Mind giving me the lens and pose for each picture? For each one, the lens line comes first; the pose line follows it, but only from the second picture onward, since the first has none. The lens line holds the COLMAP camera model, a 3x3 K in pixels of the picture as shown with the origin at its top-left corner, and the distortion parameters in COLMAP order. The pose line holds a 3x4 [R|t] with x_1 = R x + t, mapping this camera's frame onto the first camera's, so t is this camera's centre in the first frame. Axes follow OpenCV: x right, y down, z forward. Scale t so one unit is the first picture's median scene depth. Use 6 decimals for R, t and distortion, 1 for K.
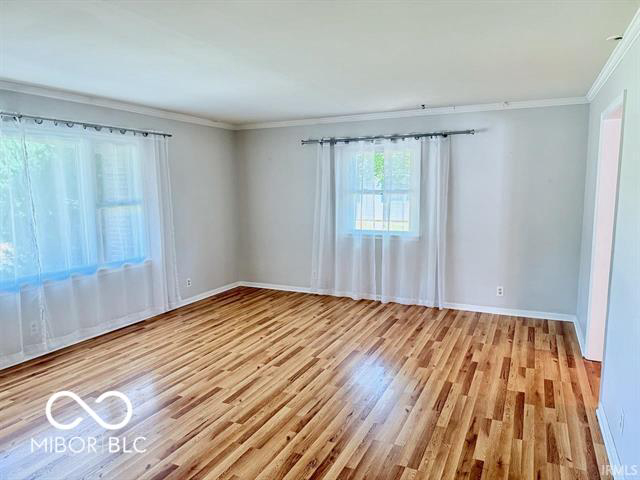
lens RADIAL K [[444.3, 0, 318.2], [0, 444.3, 239.3], [0, 0, 1]] dist [0.000863, -0.010904]
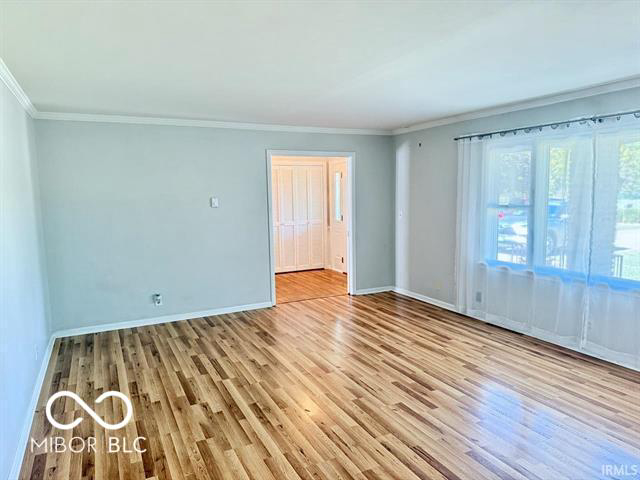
lens RADIAL K [[444.3, 0, 318.4], [0, 444.3, 239.8], [0, 0, 1]] dist [0.000863, -0.010904]
pose [[-0.609175, 0.109780, -0.785401, 0.637181], [-0.076322, 0.977659, 0.195850, -0.178445], [0.789355, 0.179250, -0.587187, 1.329339]]
